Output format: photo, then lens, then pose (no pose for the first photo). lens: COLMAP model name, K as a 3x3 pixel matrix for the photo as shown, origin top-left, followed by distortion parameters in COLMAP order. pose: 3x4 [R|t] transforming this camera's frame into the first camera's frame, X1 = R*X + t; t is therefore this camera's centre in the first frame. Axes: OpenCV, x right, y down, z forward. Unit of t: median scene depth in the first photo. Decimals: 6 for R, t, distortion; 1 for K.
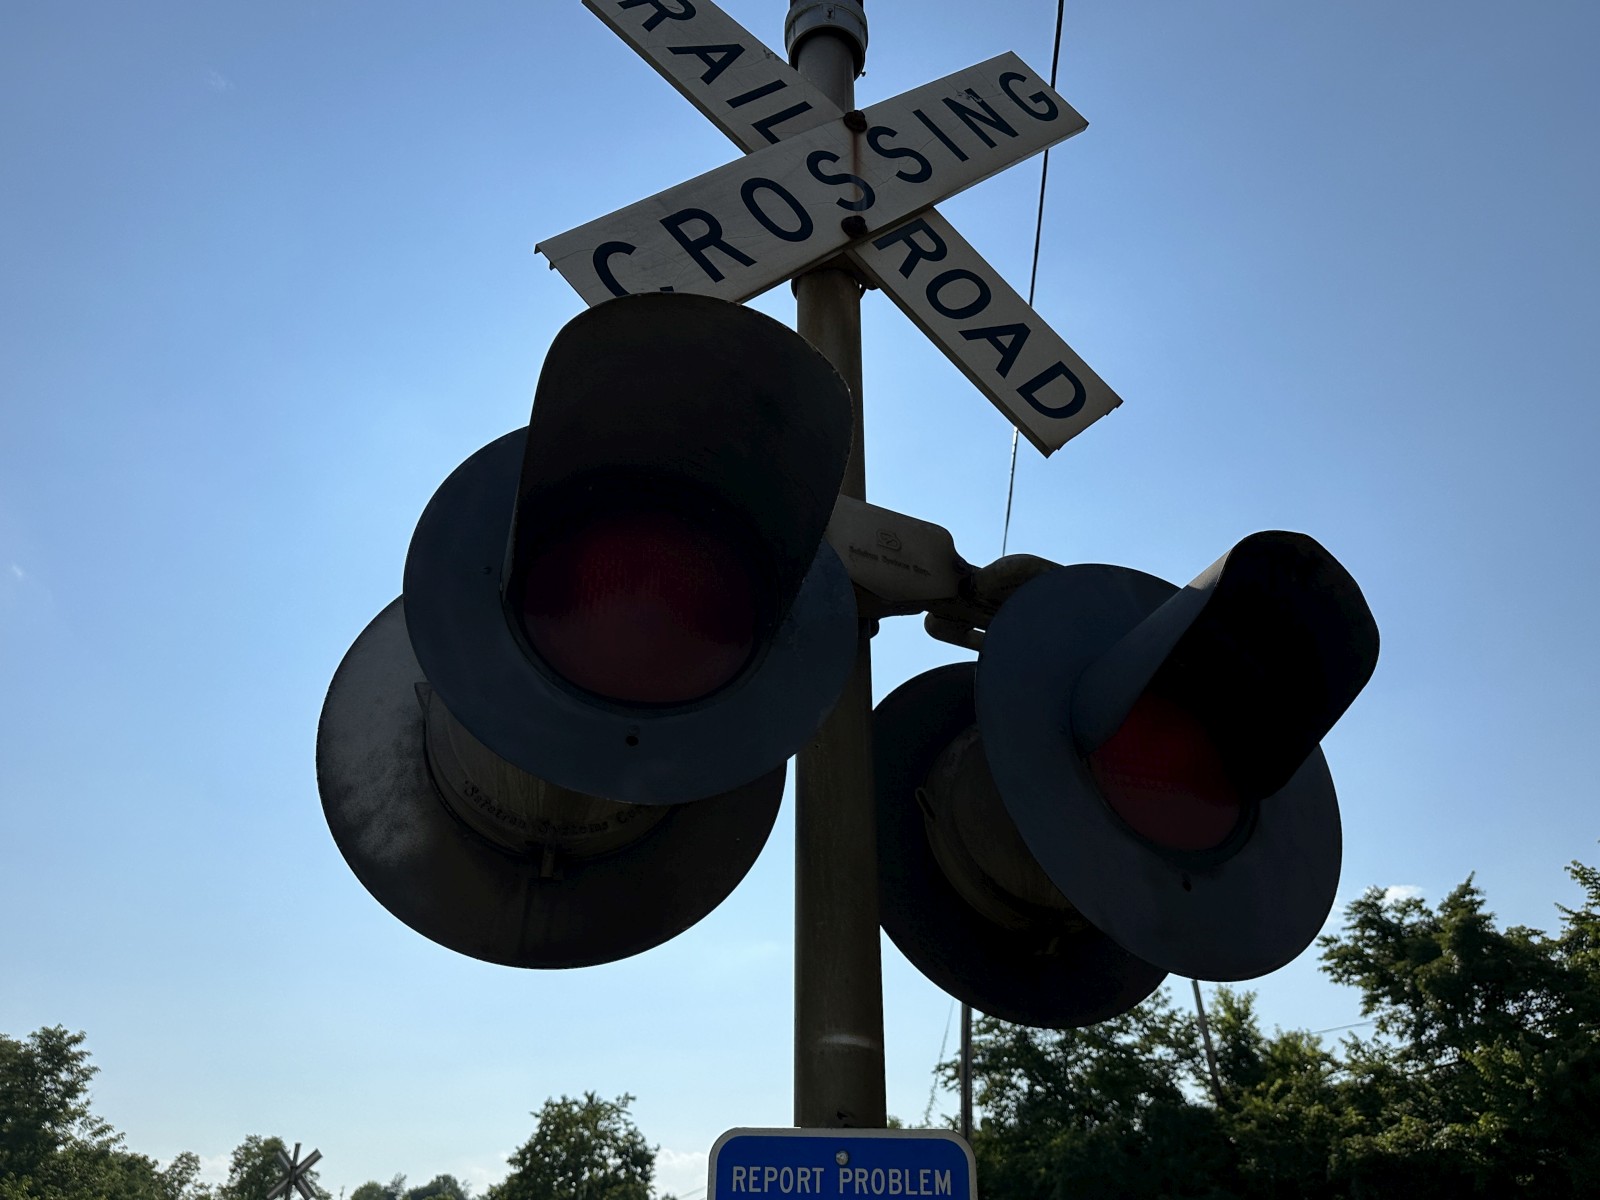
lens RADIAL K [[1228.6, 0, 815.5], [0, 1228.6, 583.8], [0, 0, 1]] dist [0.013918, -0.016049]
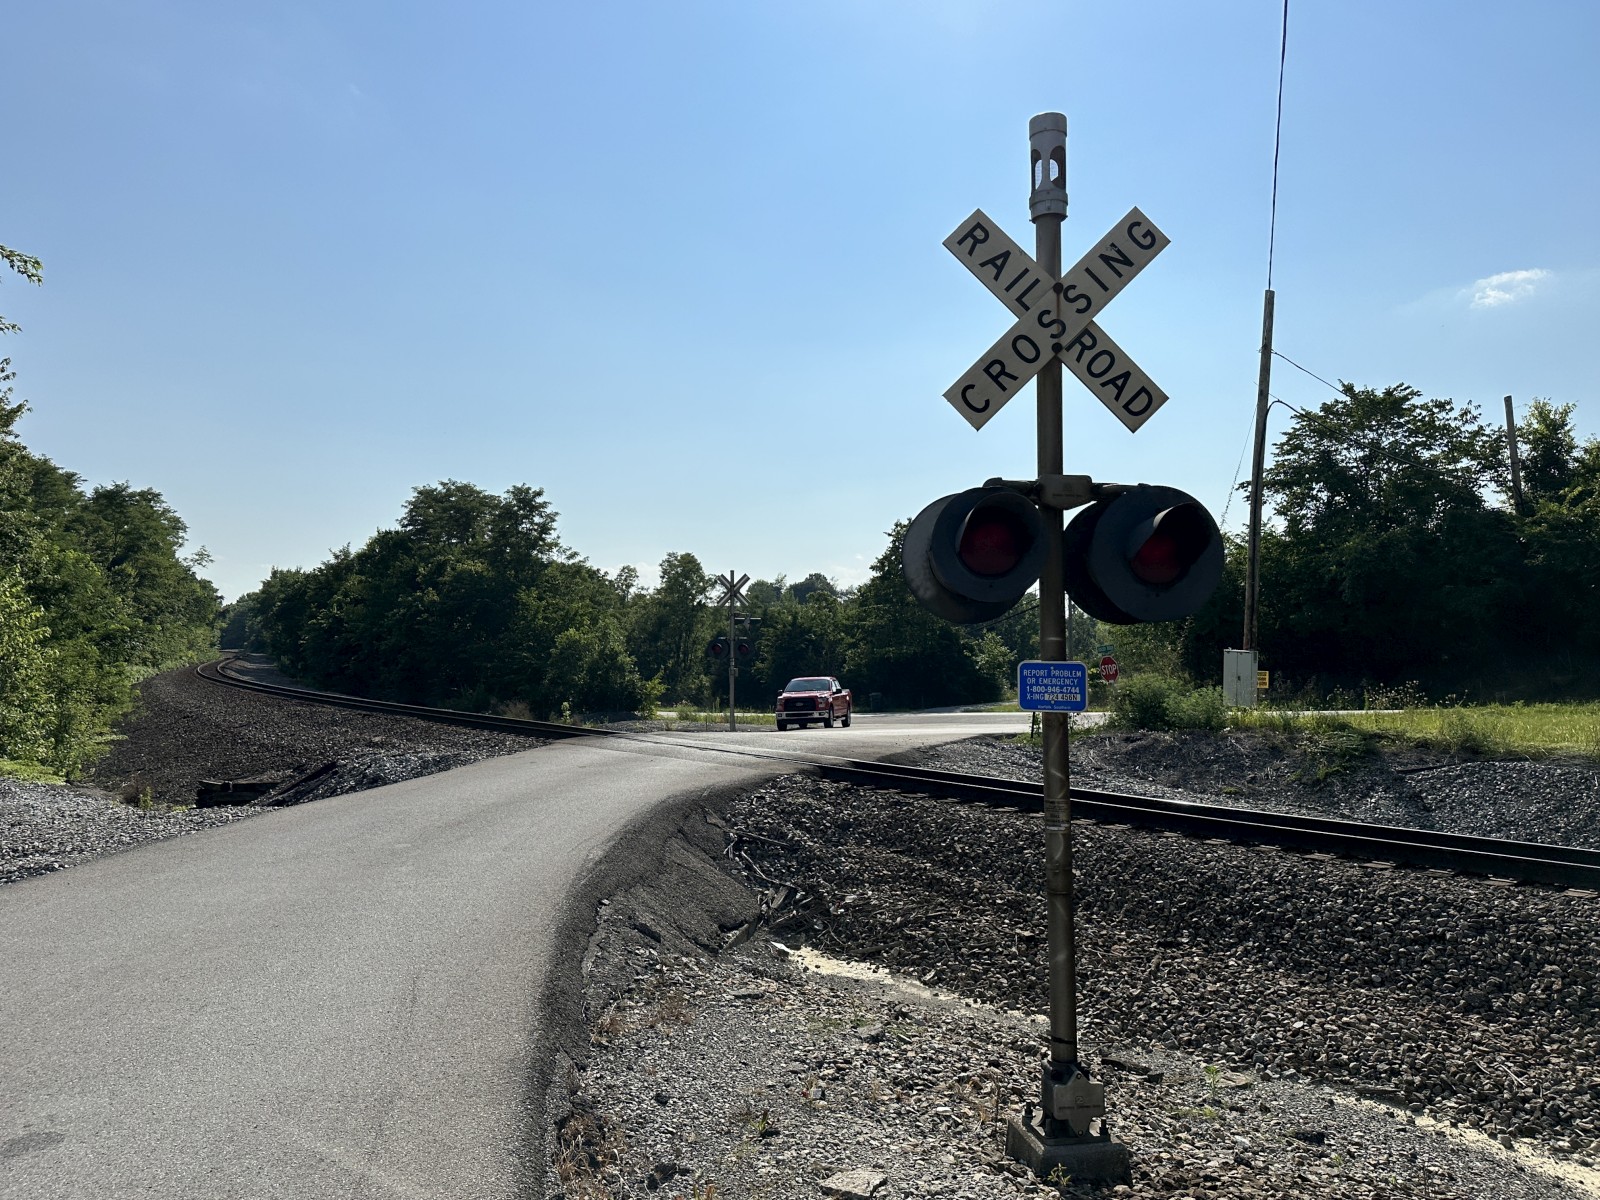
lens RADIAL K [[1169.2, 0, 798.2], [0, 1169.2, 599.0], [0, 0, 1]] dist [0.135356, -0.123674]
pose [[0.961343, -0.018694, -0.274717, 0.181917], [0.142120, 0.888215, 0.436894, -0.985313], [0.235840, -0.459048, 0.856536, -1.520092]]
